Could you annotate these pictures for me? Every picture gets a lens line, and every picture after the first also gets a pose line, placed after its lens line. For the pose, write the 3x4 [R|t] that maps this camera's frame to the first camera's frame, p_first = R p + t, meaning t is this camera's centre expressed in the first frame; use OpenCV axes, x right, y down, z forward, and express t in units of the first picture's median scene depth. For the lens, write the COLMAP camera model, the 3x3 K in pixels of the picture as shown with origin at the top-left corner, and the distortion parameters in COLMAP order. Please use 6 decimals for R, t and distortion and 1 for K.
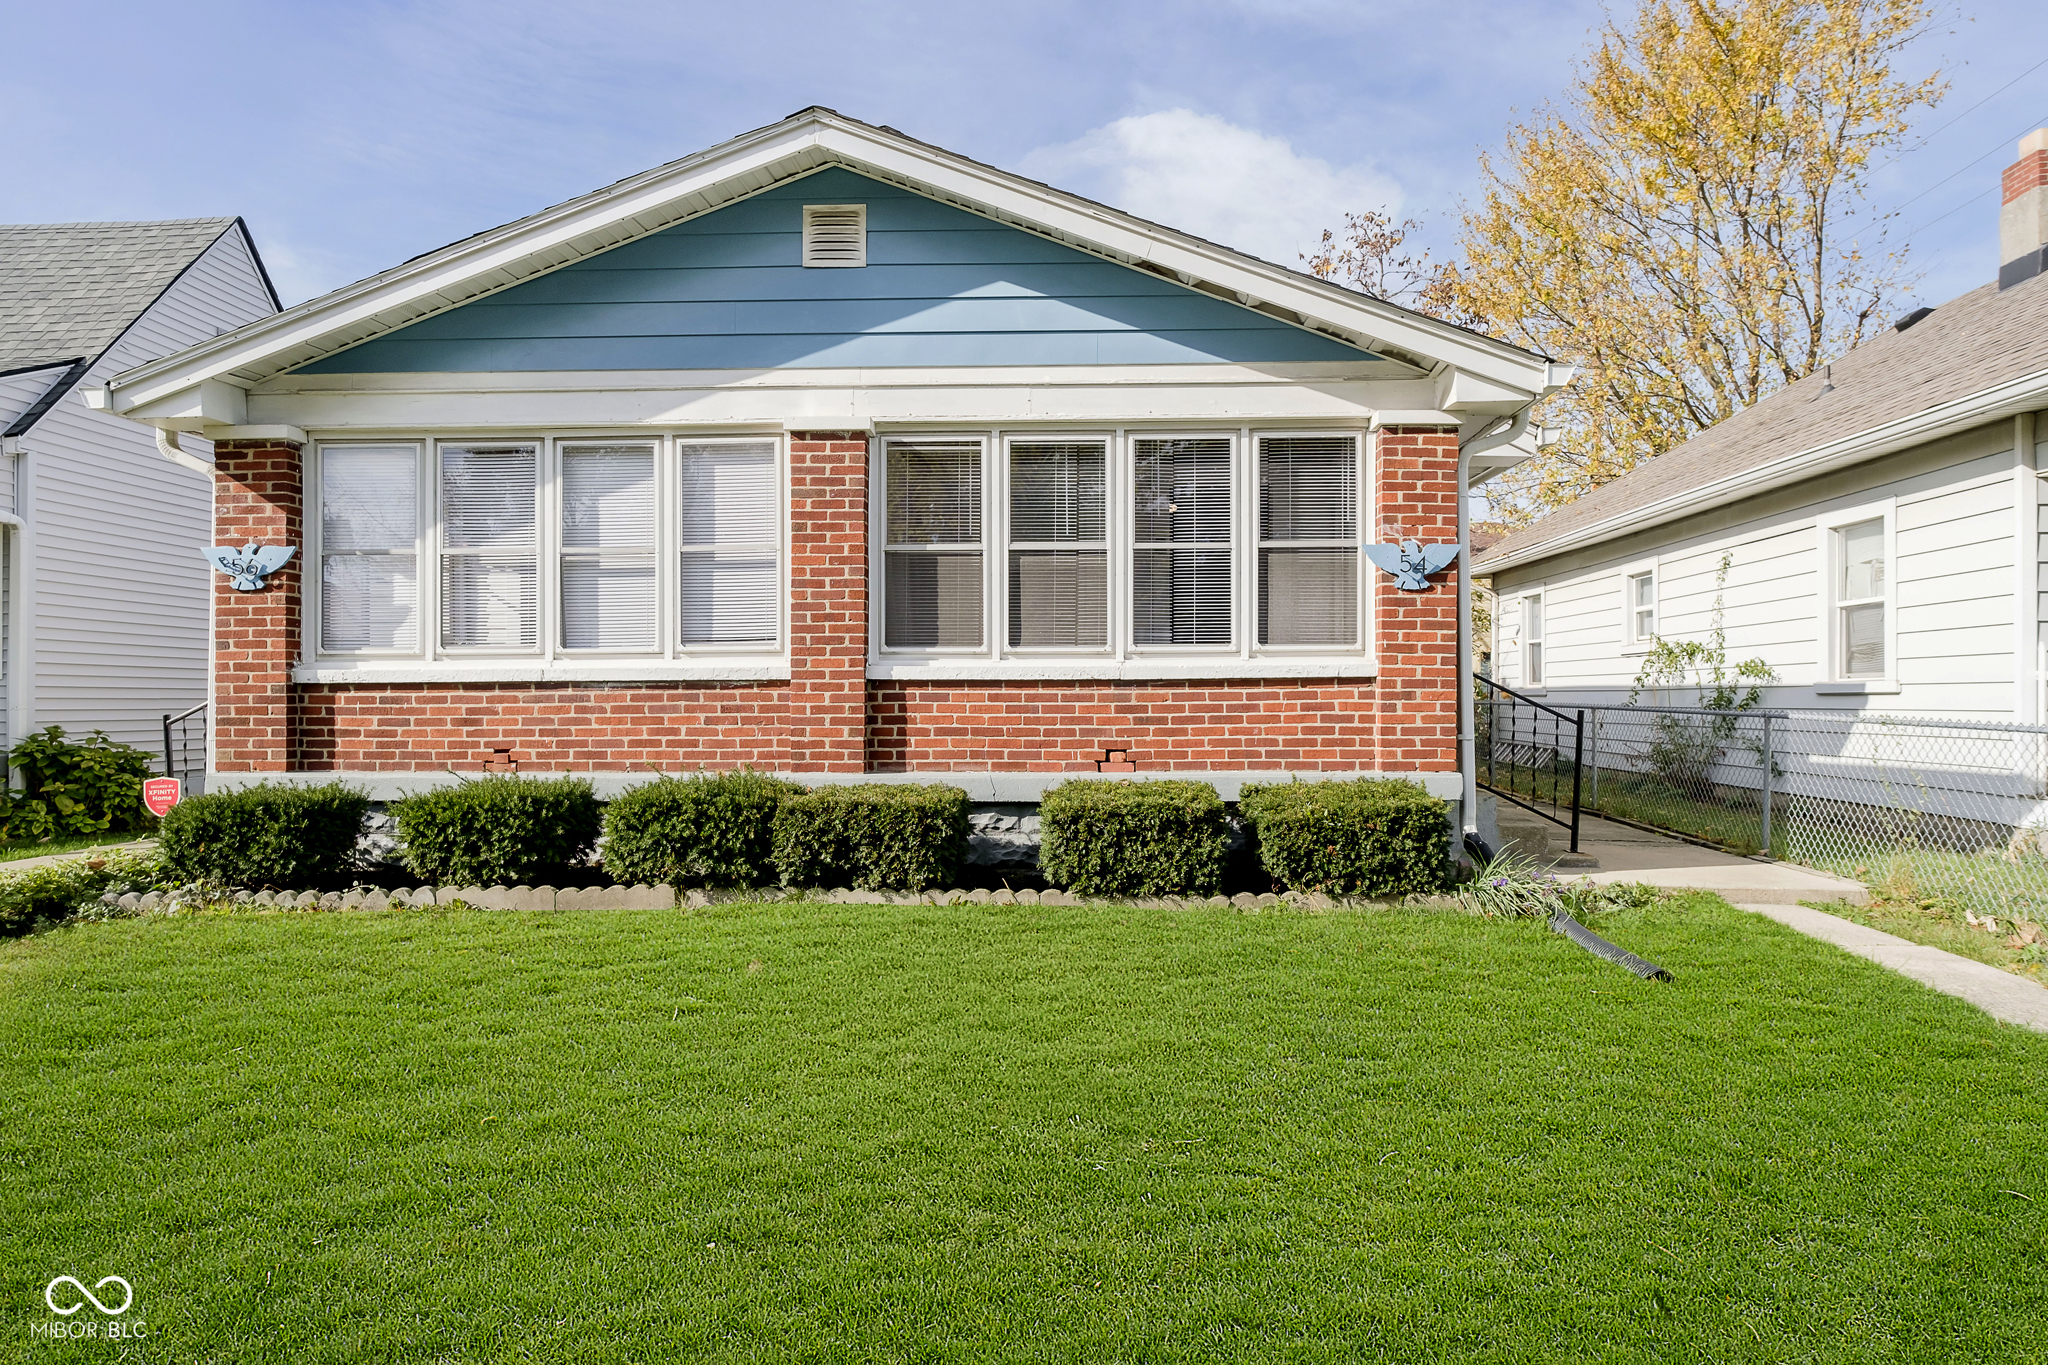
lens RADIAL K [[1246.3, 0, 1024.0], [0, 1246.3, 682.5], [0, 0, 1]] dist [0.002800, -0.000455]
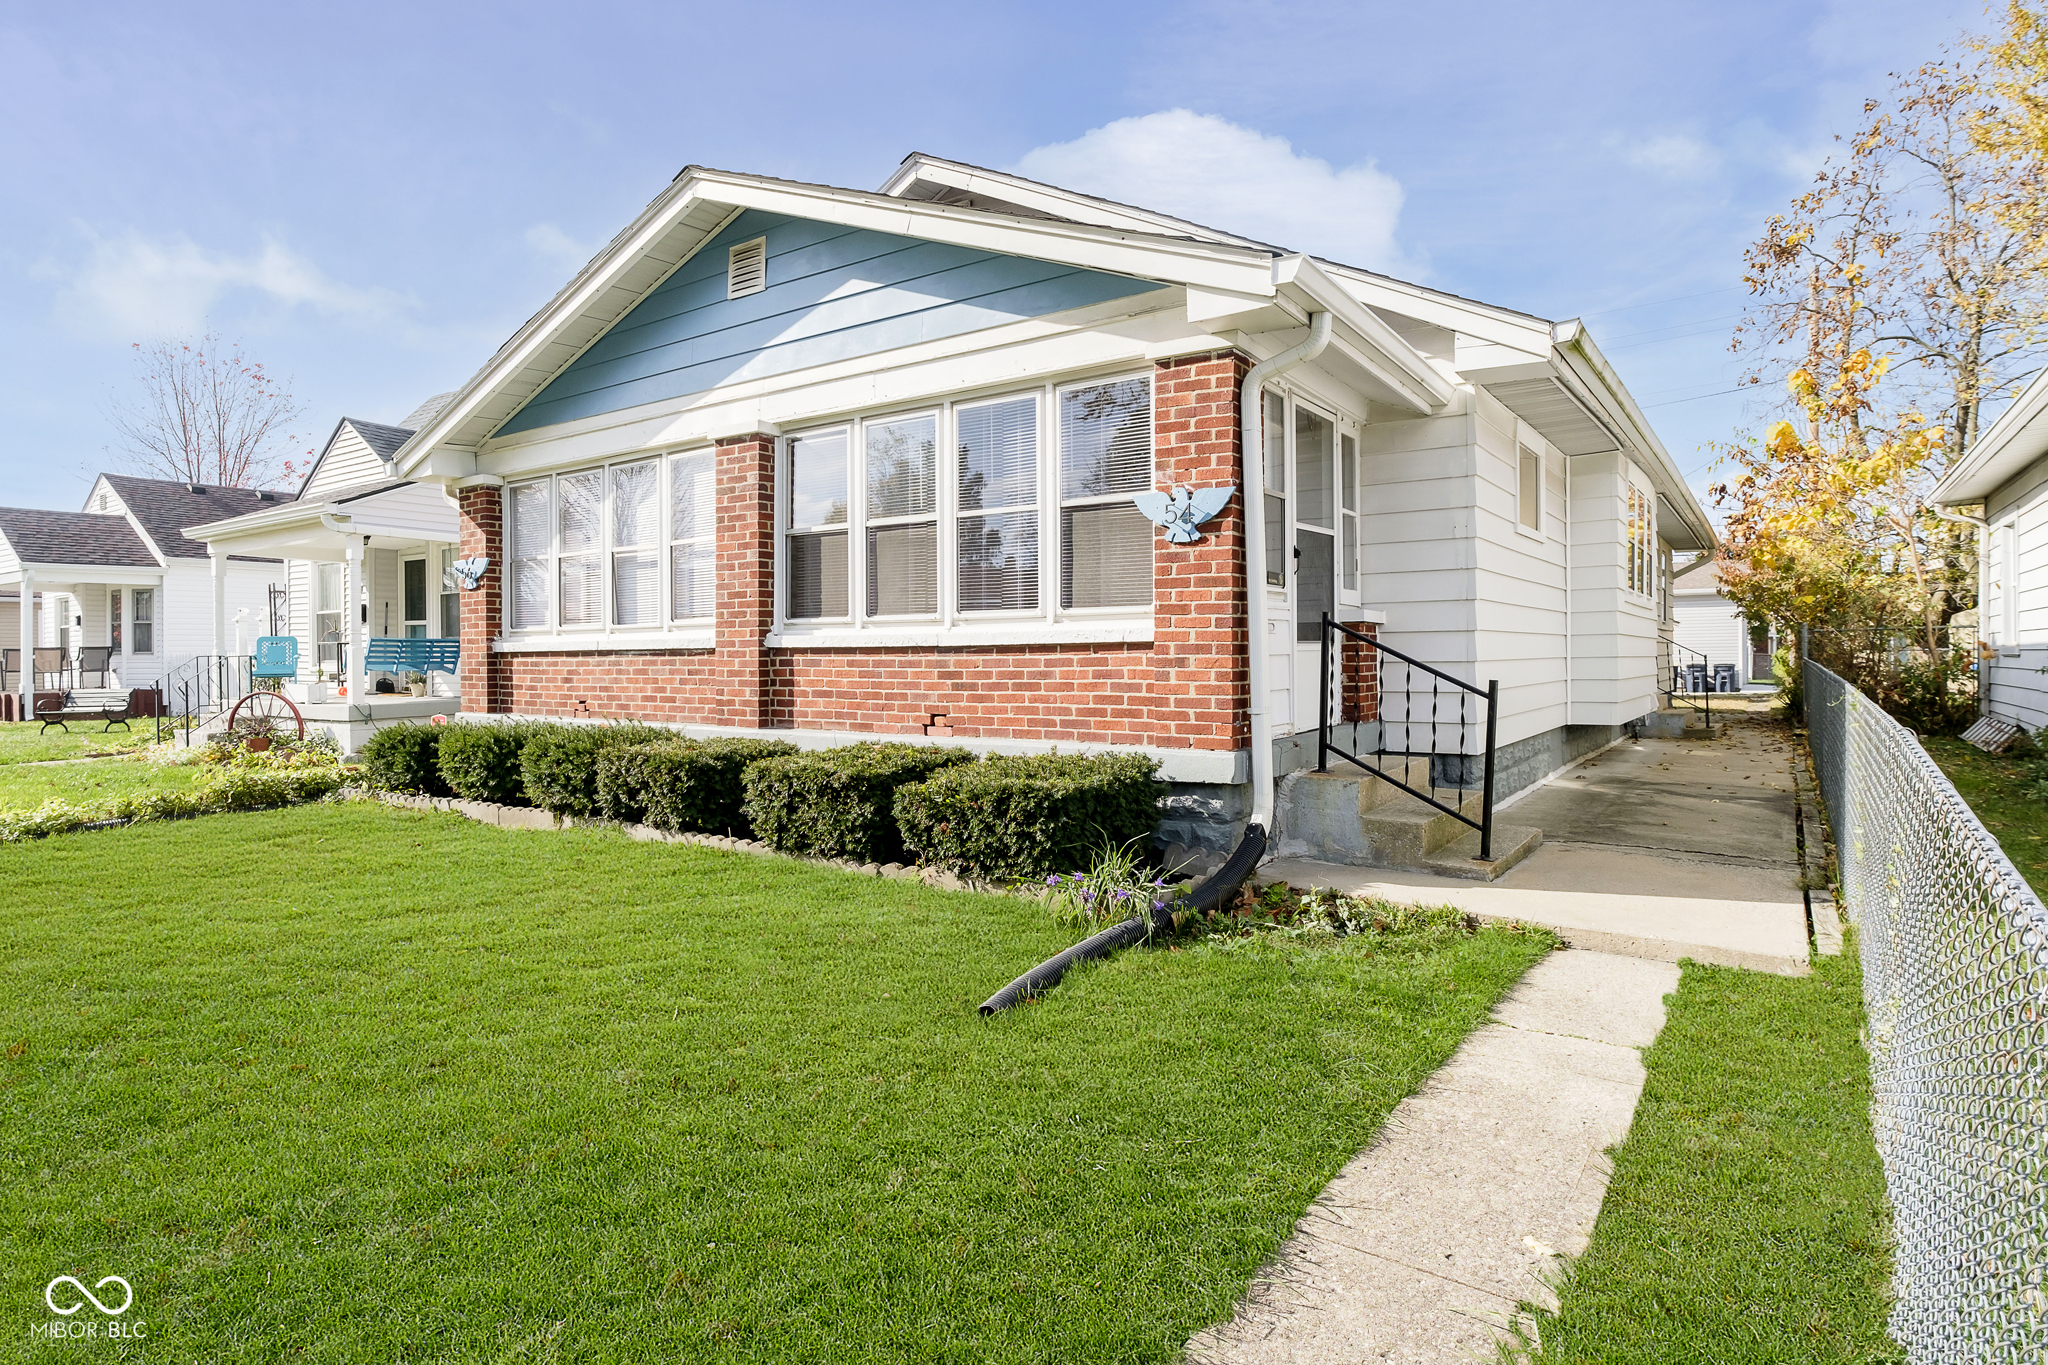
lens RADIAL K [[1090.1, 0, 1021.4], [0, 1090.1, 655.0], [0, 0, 1]] dist [-0.012518, 0.000035]
pose [[0.835052, -0.001626, -0.550168, 0.628627], [0.008298, 0.999919, 0.009640, -0.003218], [0.550108, -0.012616, 0.834998, 0.287210]]
